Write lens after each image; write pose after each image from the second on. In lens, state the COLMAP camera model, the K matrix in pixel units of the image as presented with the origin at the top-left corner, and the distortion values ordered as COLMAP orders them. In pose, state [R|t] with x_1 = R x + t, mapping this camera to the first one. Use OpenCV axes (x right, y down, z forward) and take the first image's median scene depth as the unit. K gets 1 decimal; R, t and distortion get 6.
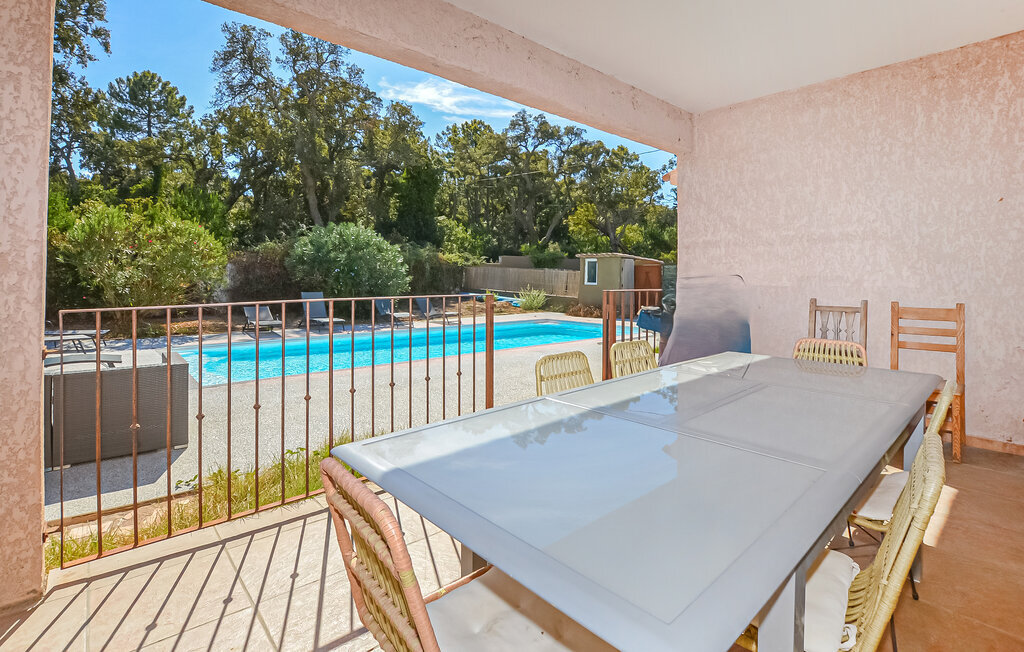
lens RADIAL K [[480.9, 0, 513.5], [0, 480.9, 276.1], [0, 0, 1]] dist [-0.019154, -0.000267]
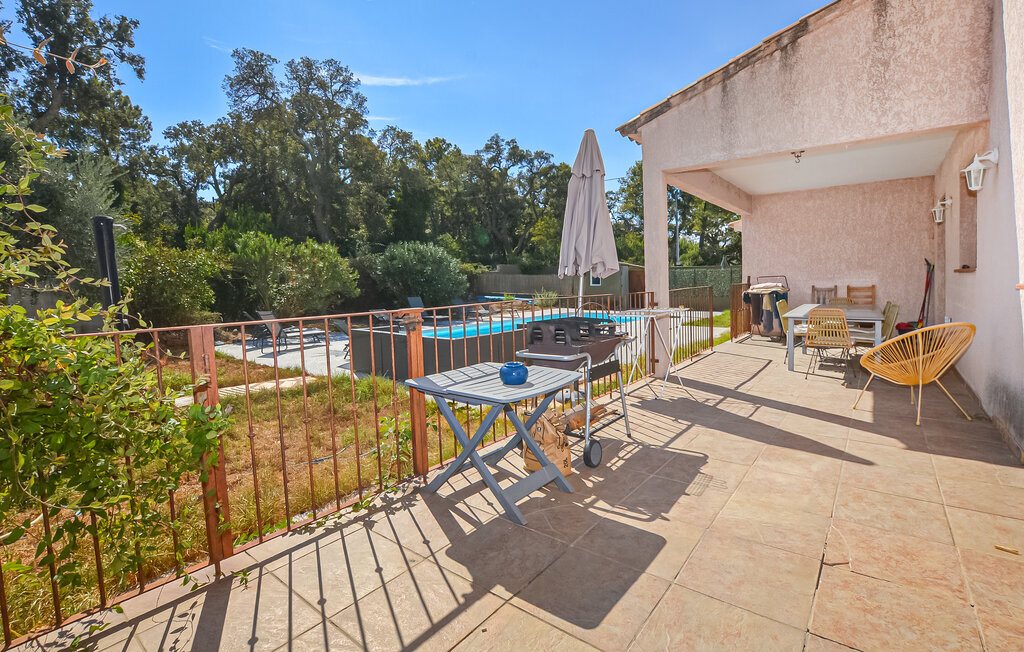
lens RADIAL K [[472.5, 0, 515.5], [0, 472.5, 307.3], [0, 0, 1]] dist [-0.018606, -0.000082]
pose [[0.982360, -0.036080, 0.183487, -0.203456], [0.025929, 0.998013, 0.057427, -0.002316], [-0.185195, -0.051656, 0.981343, -0.161167]]
